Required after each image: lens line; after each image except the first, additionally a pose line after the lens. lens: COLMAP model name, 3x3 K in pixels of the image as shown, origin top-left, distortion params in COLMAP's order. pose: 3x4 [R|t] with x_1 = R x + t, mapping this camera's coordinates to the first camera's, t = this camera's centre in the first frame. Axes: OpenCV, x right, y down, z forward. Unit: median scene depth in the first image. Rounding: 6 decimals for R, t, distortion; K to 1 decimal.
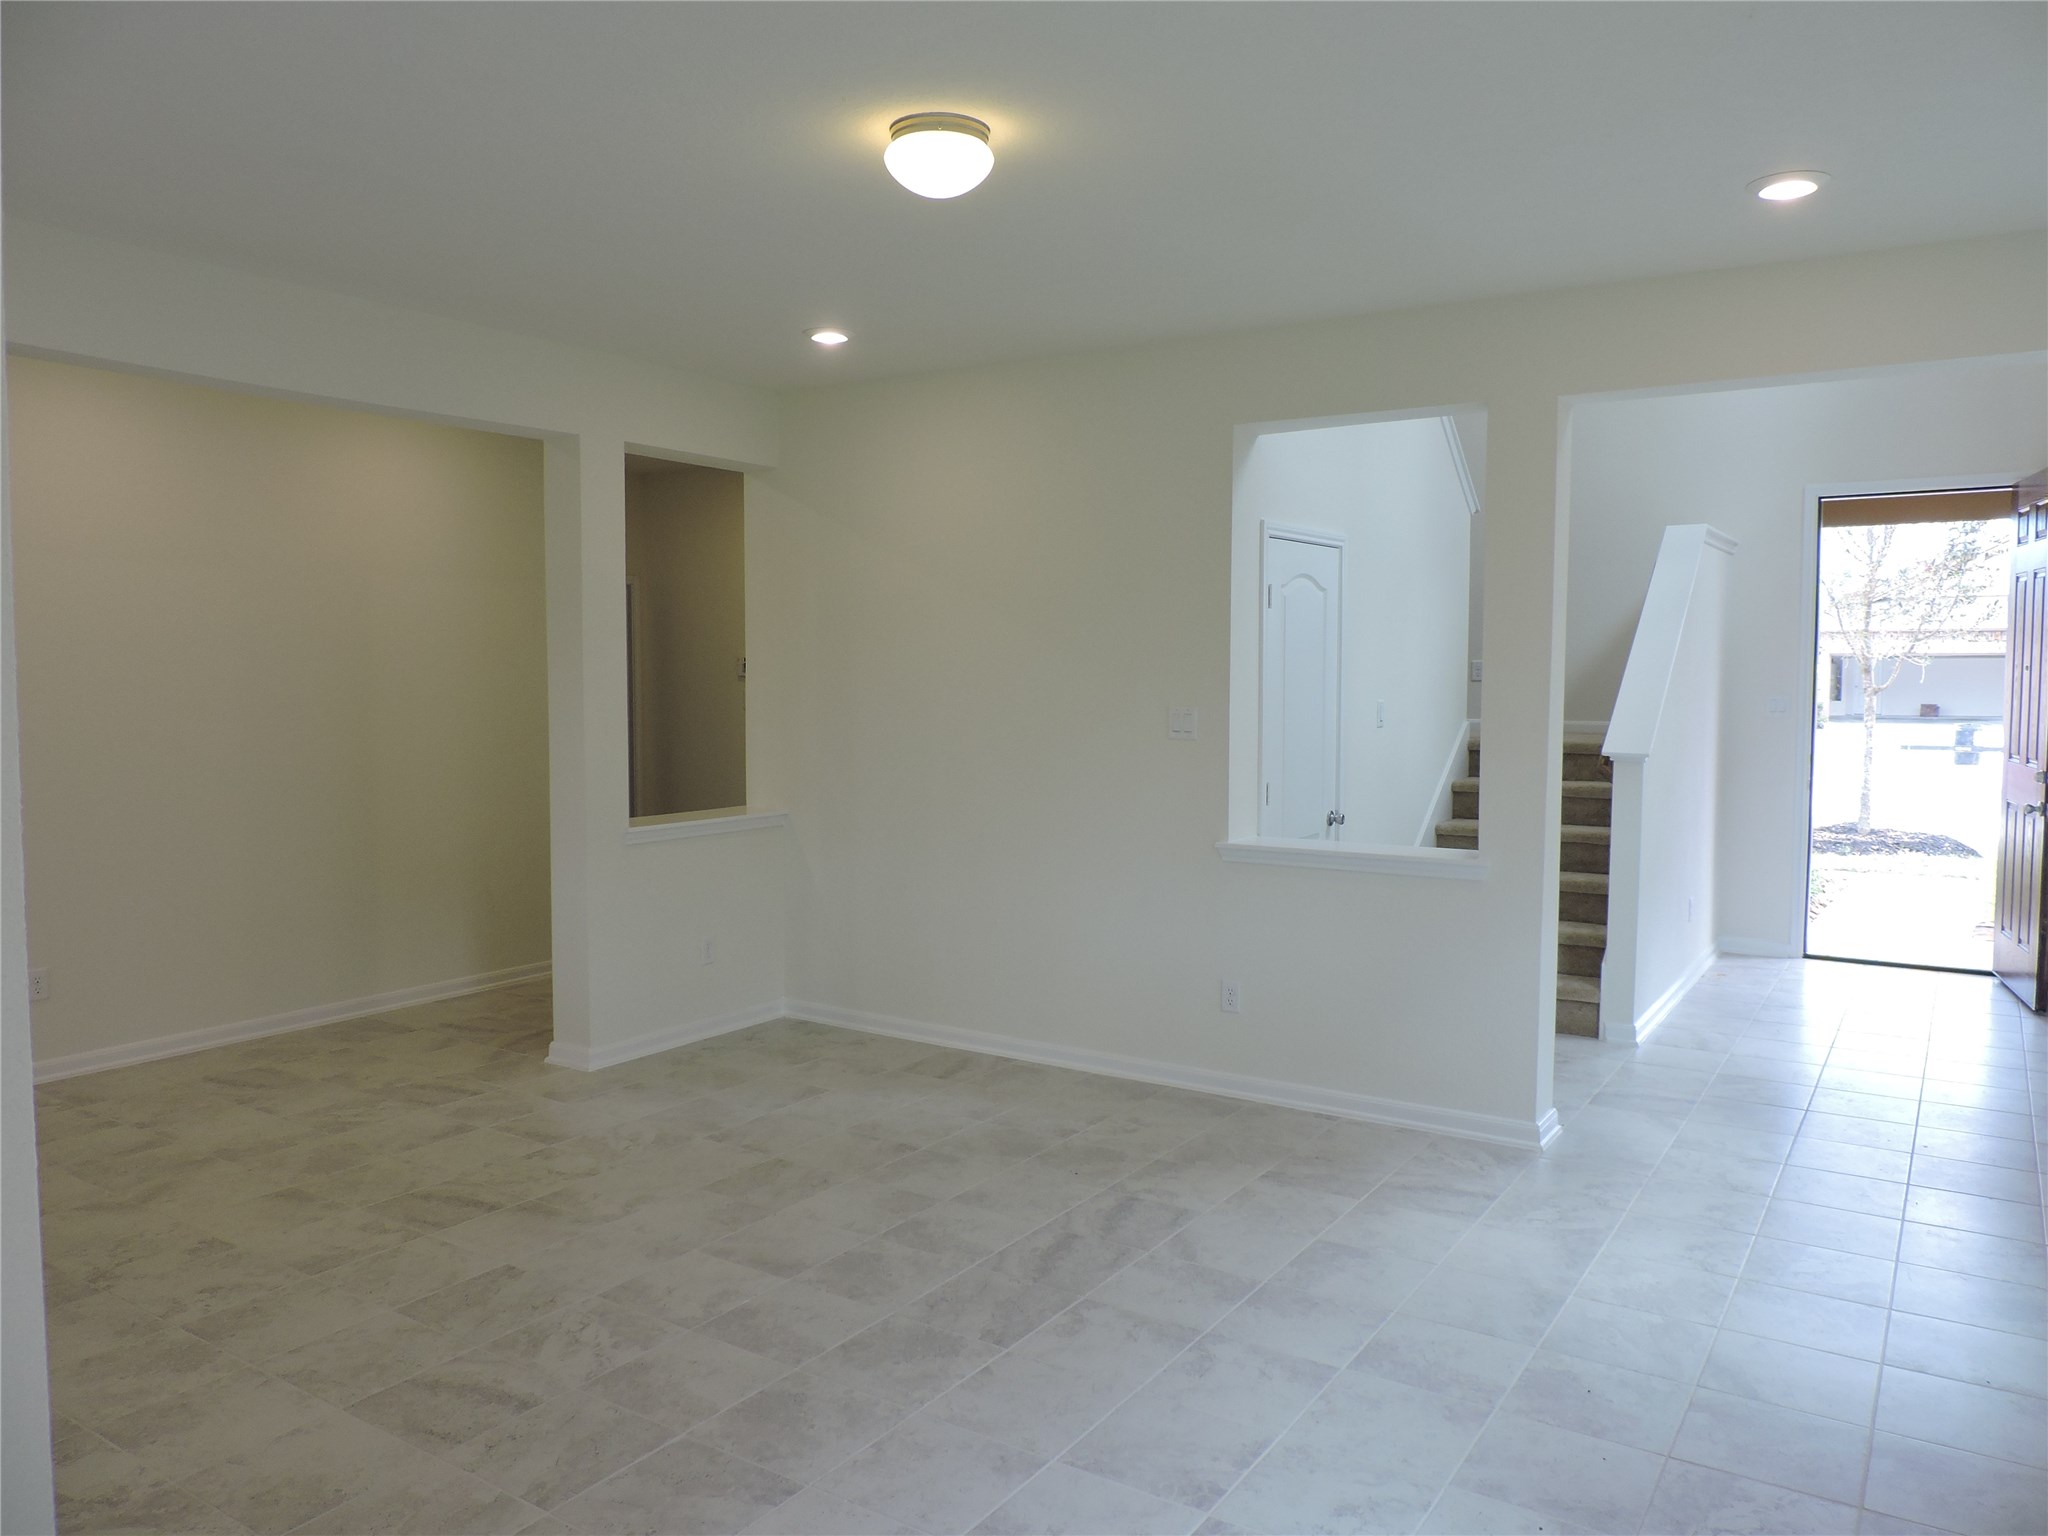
lens RADIAL K [[1467.3, 0, 1034.7], [0, 1467.3, 778.3], [0, 0, 1]] dist [-0.022847, 0.012334]
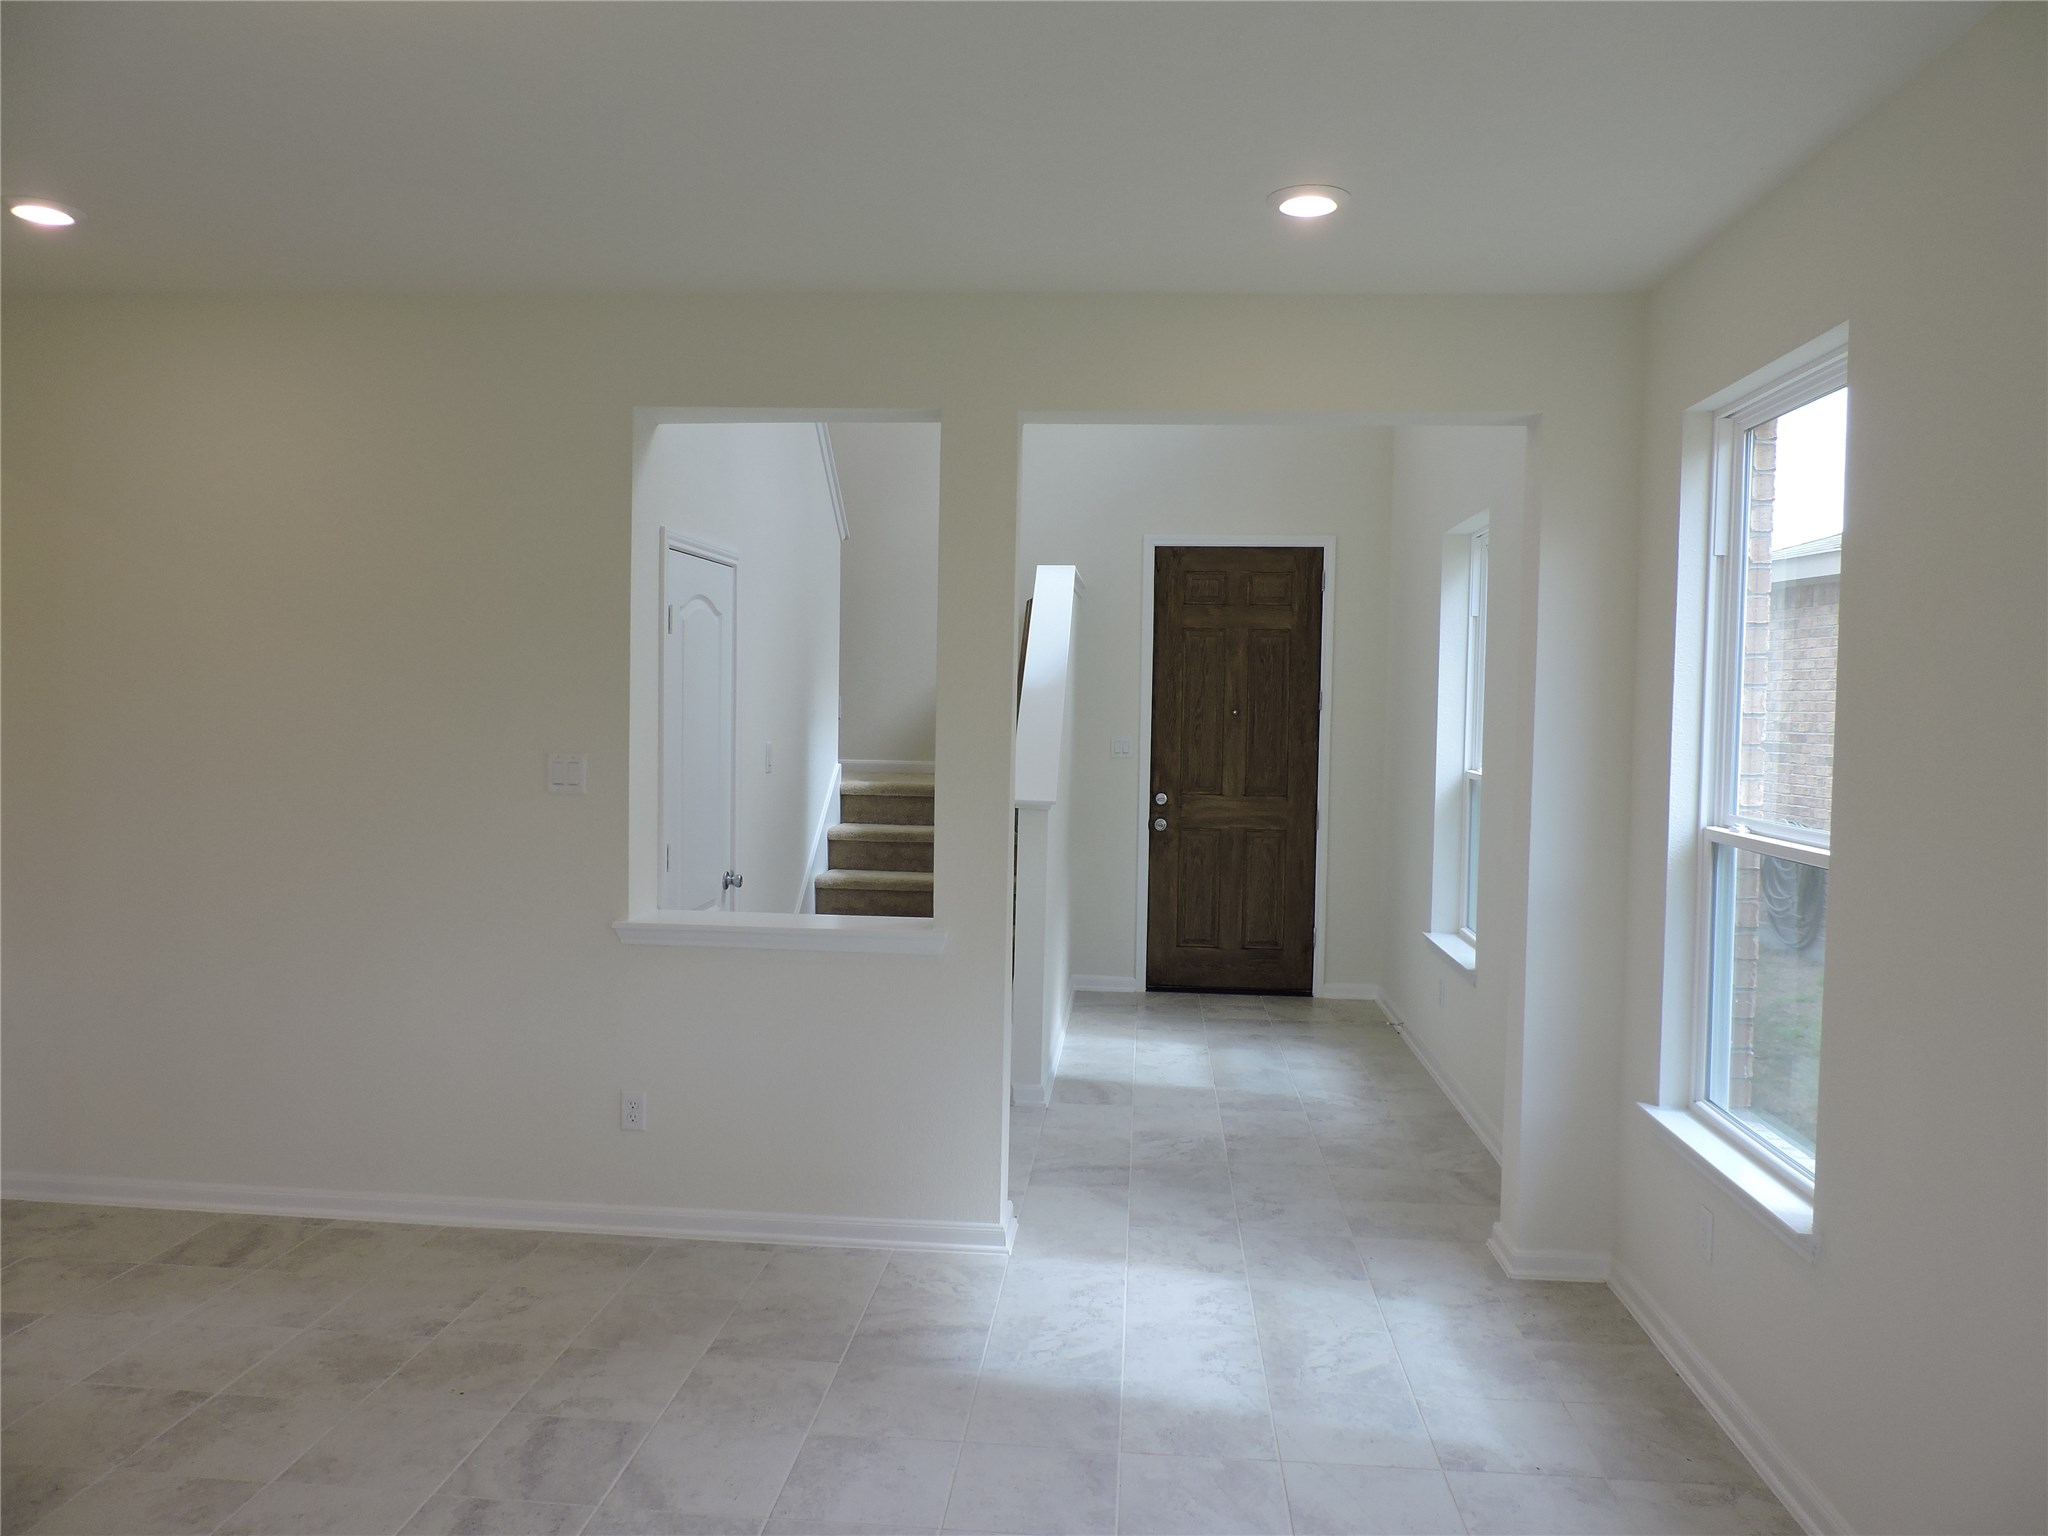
lens RADIAL K [[1467.3, 0, 1034.7], [0, 1467.3, 778.3], [0, 0, 1]] dist [-0.022847, 0.012334]
pose [[0.880572, -0.007419, 0.473853, -0.058680], [0.017157, 0.999721, -0.016231, -0.019961], [-0.473601, 0.022423, 0.880454, 0.201475]]
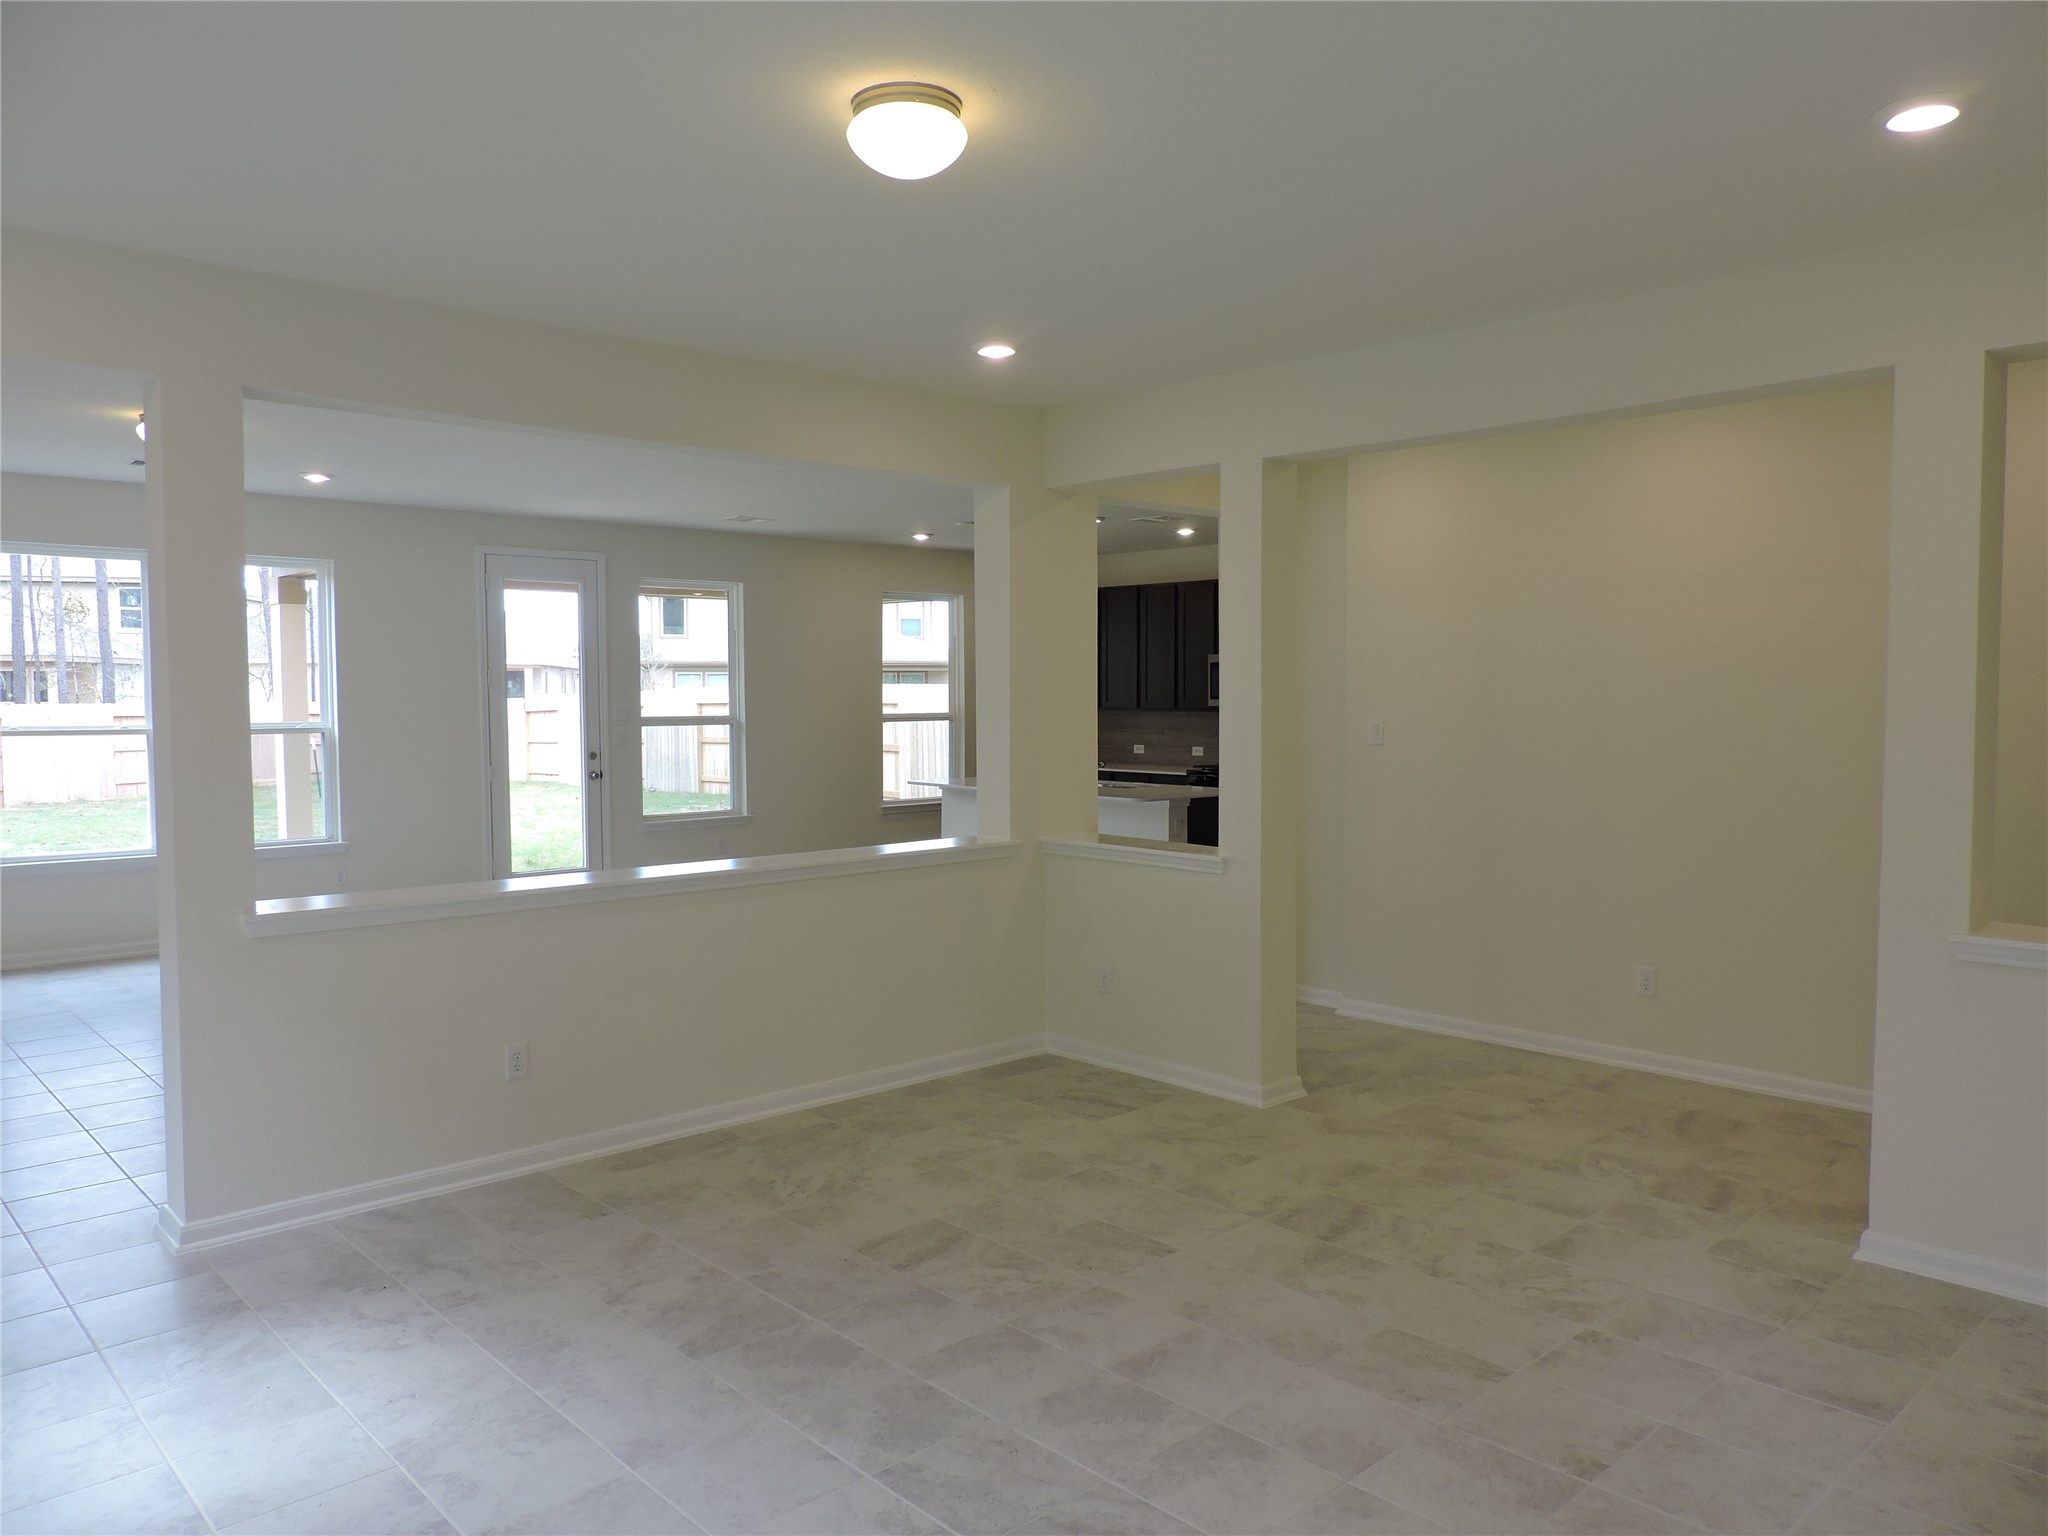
lens RADIAL K [[1467.3, 0, 1034.7], [0, 1467.3, 778.3], [0, 0, 1]] dist [-0.022847, 0.012334]
pose [[-0.254150, 0.051740, -0.965780, 0.541318], [-0.065510, 0.995354, 0.070563, -0.064747], [0.964944, 0.081202, -0.249580, 0.890708]]
